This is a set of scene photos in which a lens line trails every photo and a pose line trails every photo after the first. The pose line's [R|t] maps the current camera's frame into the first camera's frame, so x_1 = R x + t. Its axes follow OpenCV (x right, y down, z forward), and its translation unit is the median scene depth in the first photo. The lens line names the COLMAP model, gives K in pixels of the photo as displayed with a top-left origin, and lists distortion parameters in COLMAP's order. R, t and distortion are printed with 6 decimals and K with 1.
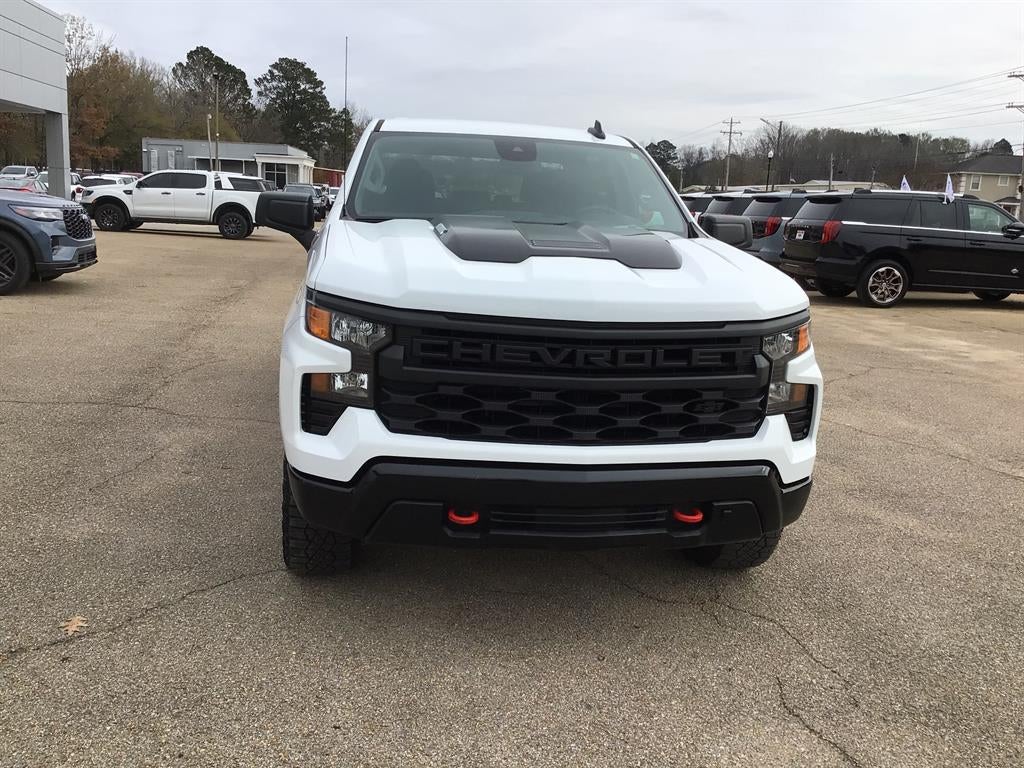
lens RADIAL K [[929.9, 0, 519.1], [0, 929.9, 382.4], [0, 0, 1]] dist [0.100589, -0.191709]
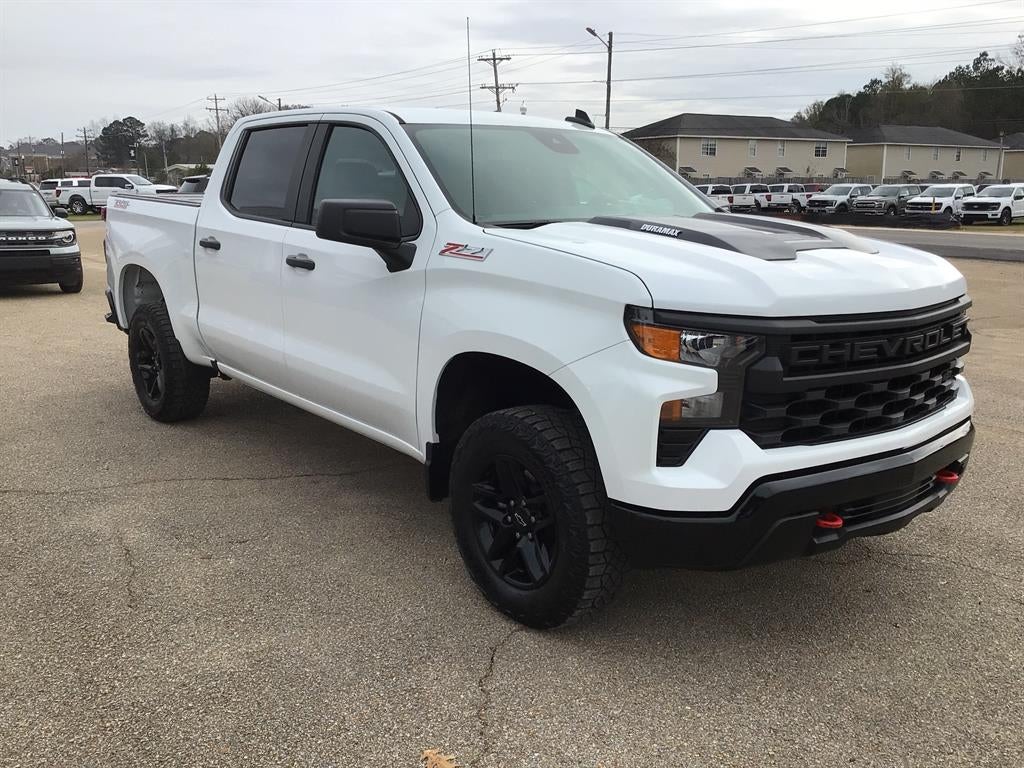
lens RADIAL K [[929.9, 0, 519.1], [0, 929.9, 382.4], [0, 0, 1]] dist [0.100589, -0.191709]
pose [[0.863267, -0.141417, 0.484531, -0.669505], [0.130344, 0.989848, 0.056674, -0.082820], [-0.487627, 0.014231, 0.872936, 0.244389]]
